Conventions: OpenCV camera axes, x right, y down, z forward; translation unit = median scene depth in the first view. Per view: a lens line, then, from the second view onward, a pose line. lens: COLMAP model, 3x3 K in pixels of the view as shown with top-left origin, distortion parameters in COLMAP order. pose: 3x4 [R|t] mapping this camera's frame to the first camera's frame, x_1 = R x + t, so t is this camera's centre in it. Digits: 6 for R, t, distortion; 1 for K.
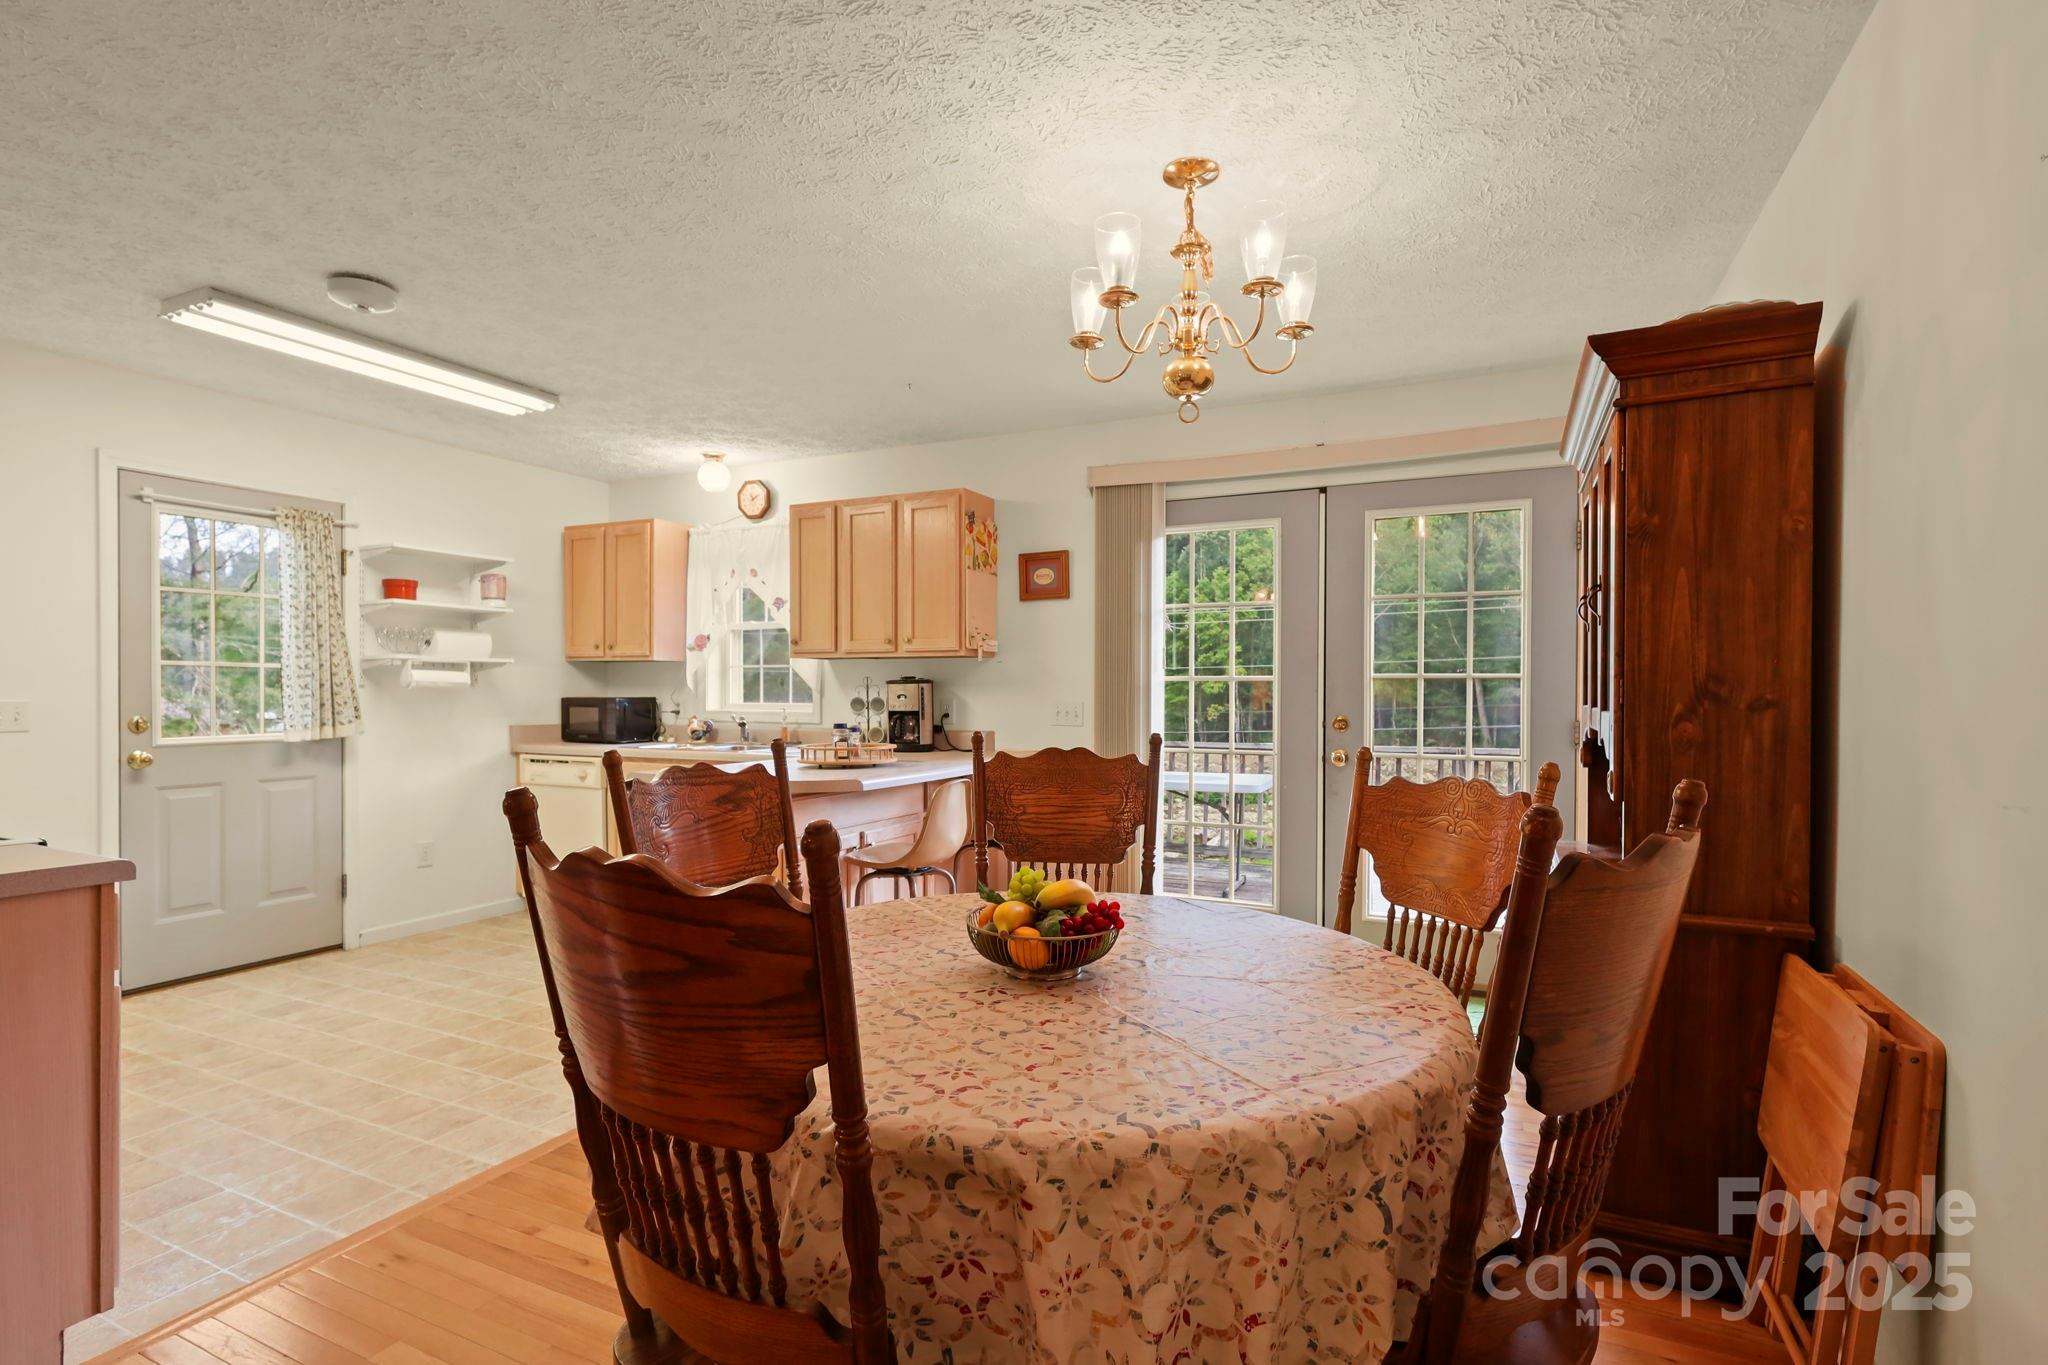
lens RADIAL K [[980.4, 0, 1018.7], [0, 980.4, 694.2], [0, 0, 1]] dist [-0.003059, 0.000747]
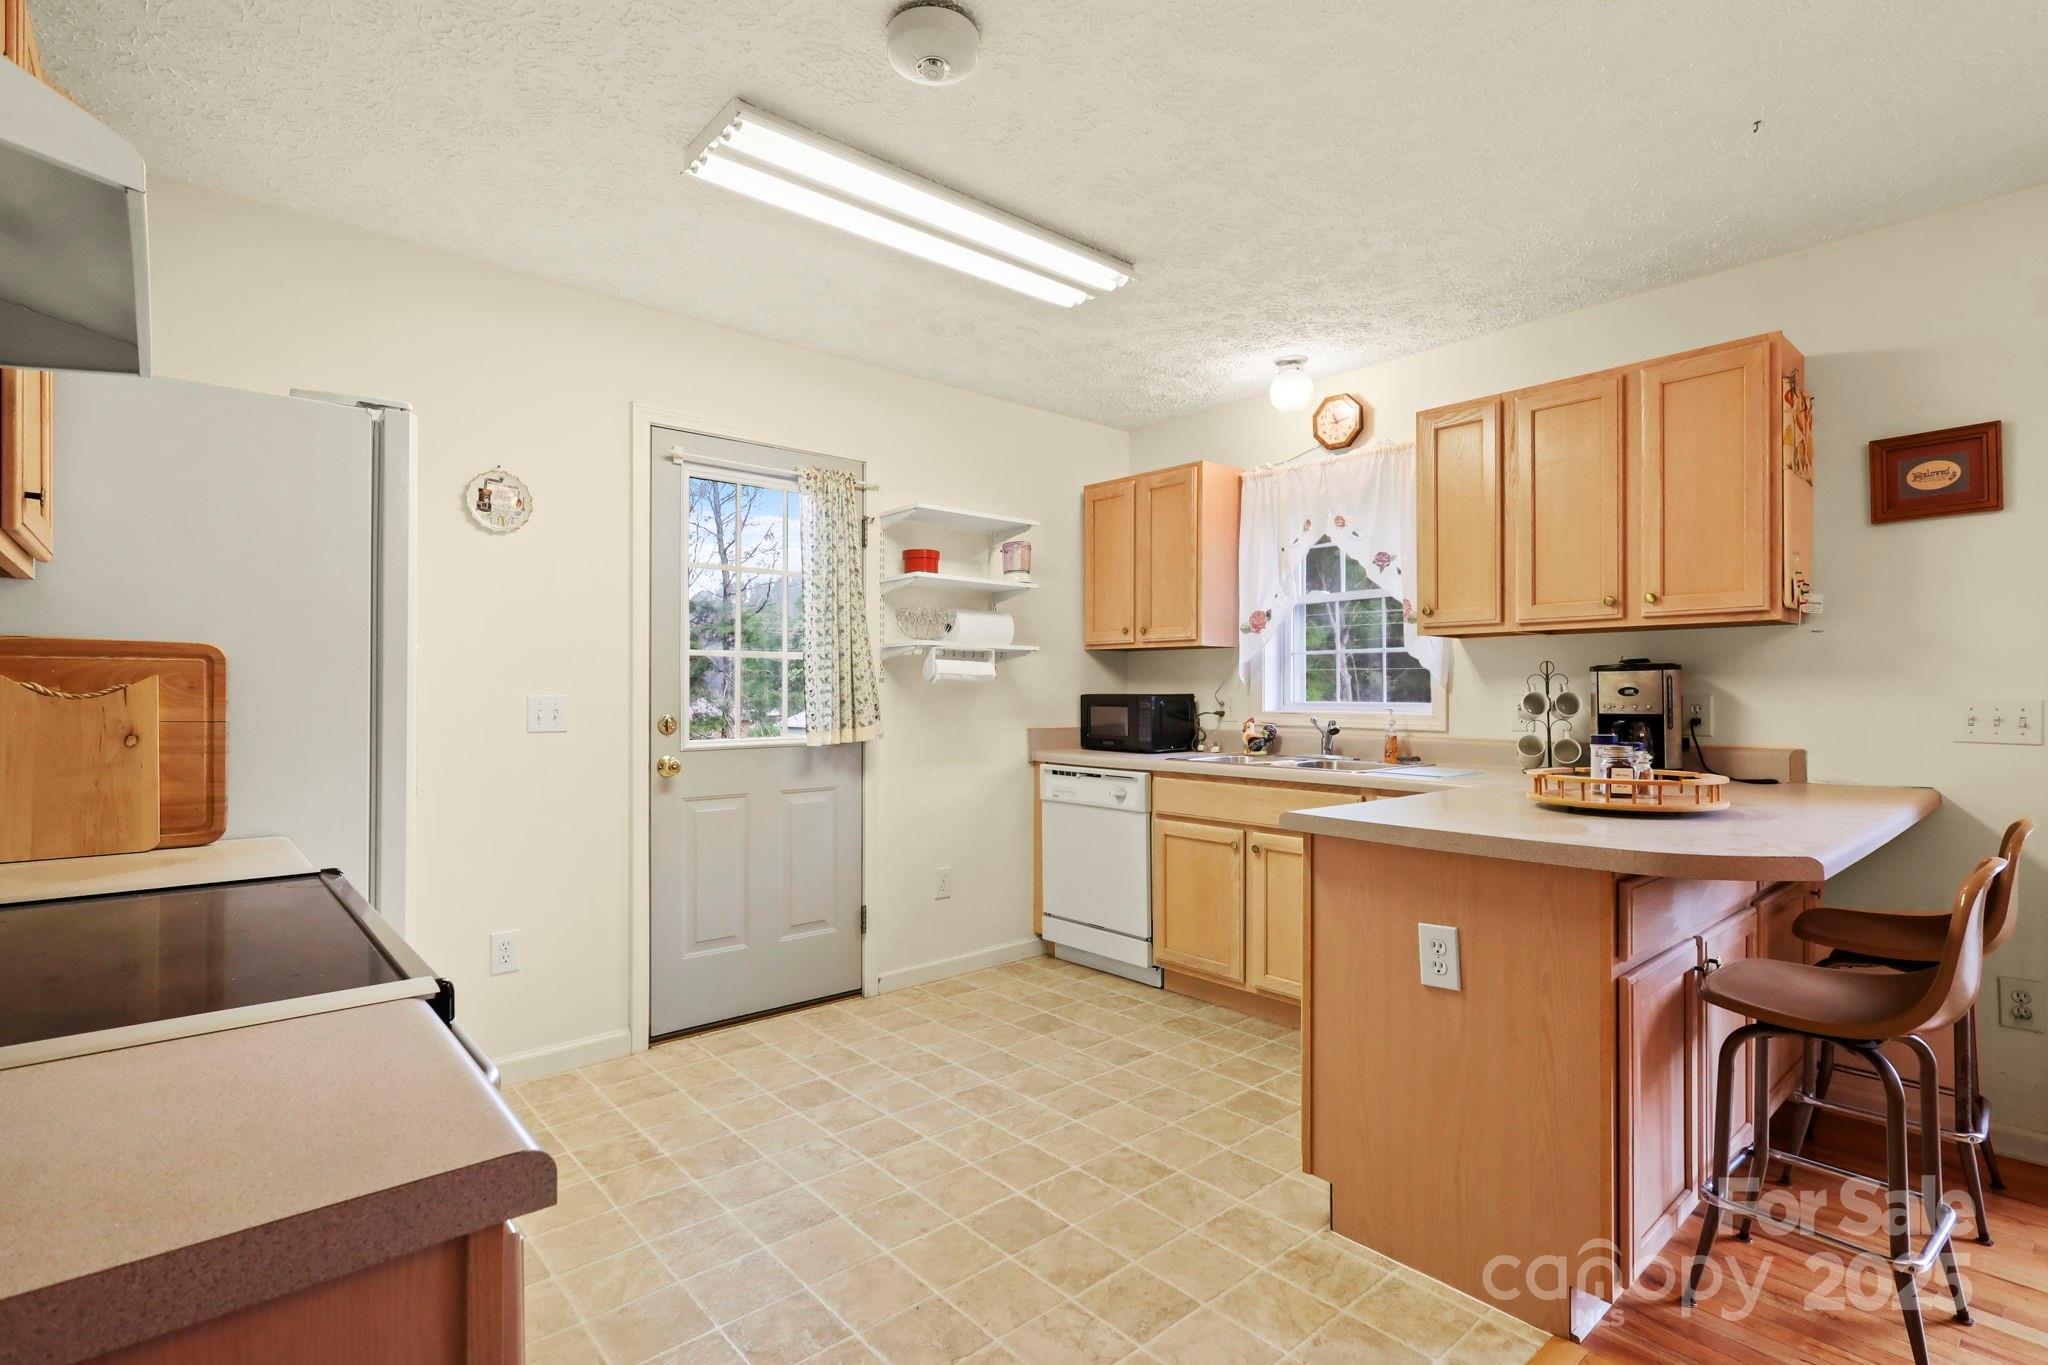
lens RADIAL K [[980.4, 0, 1008.7], [0, 980.4, 681.7], [0, 0, 1]] dist [-0.003059, 0.000747]
pose [[0.913745, -0.005986, -0.406244, -0.229605], [0.000091, 0.999894, -0.014529, 0.005343], [0.406288, 0.013239, 0.913649, 0.277579]]
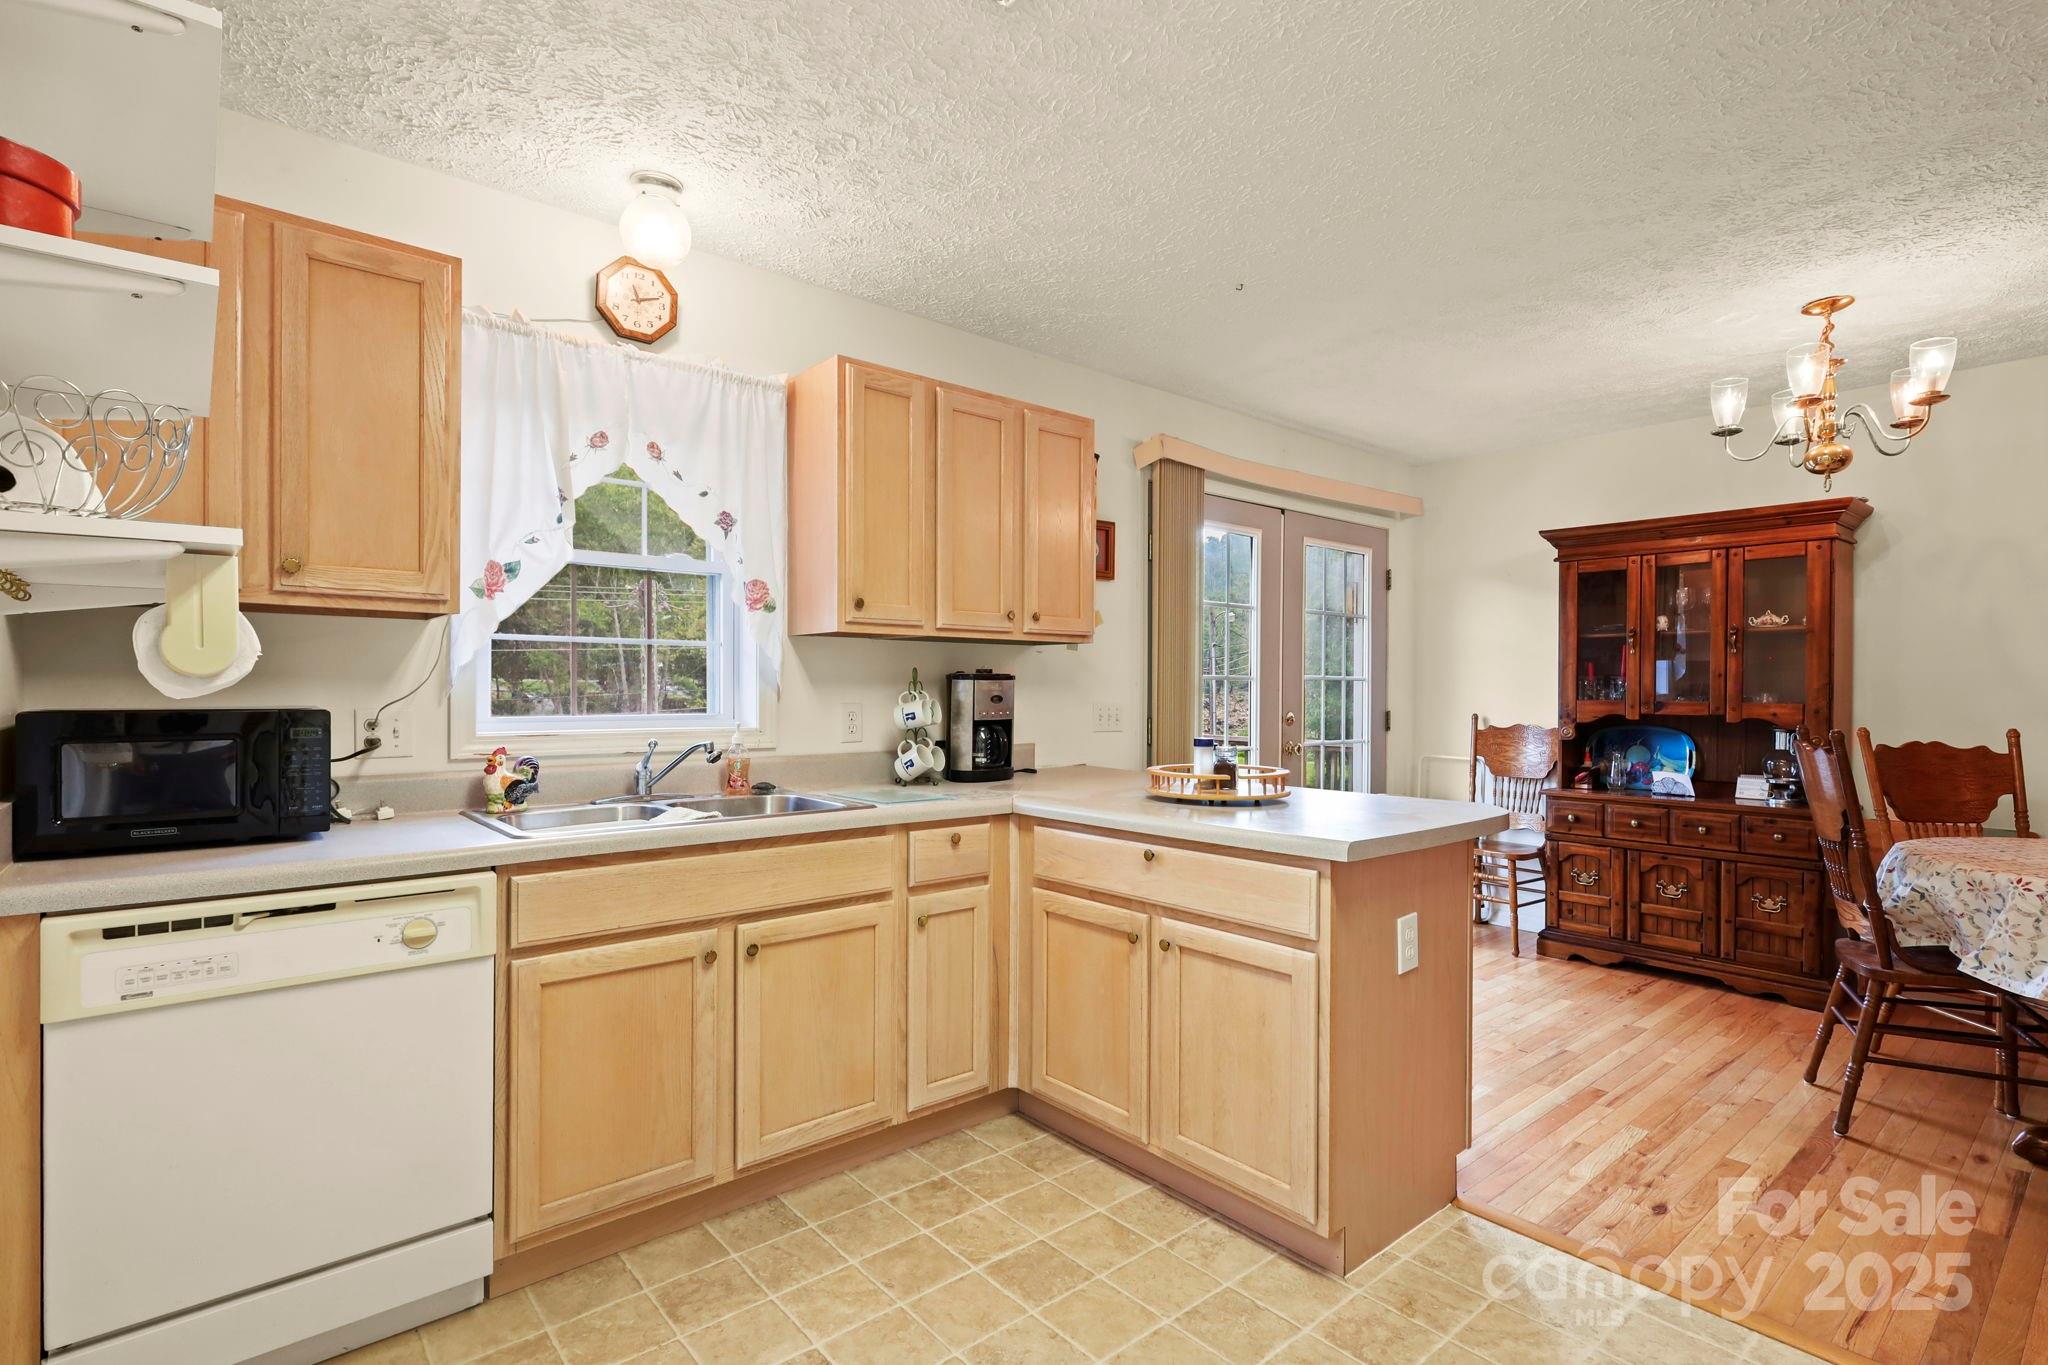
lens RADIAL K [[980.4, 0, 1019.1], [0, 980.4, 691.4], [0, 0, 1]] dist [-0.003059, 0.000747]
pose [[0.405450, -0.003037, 0.914112, -0.739488], [0.000851, 0.999995, 0.002945, -0.004861], [-0.914117, -0.000416, 0.405450, 0.723243]]
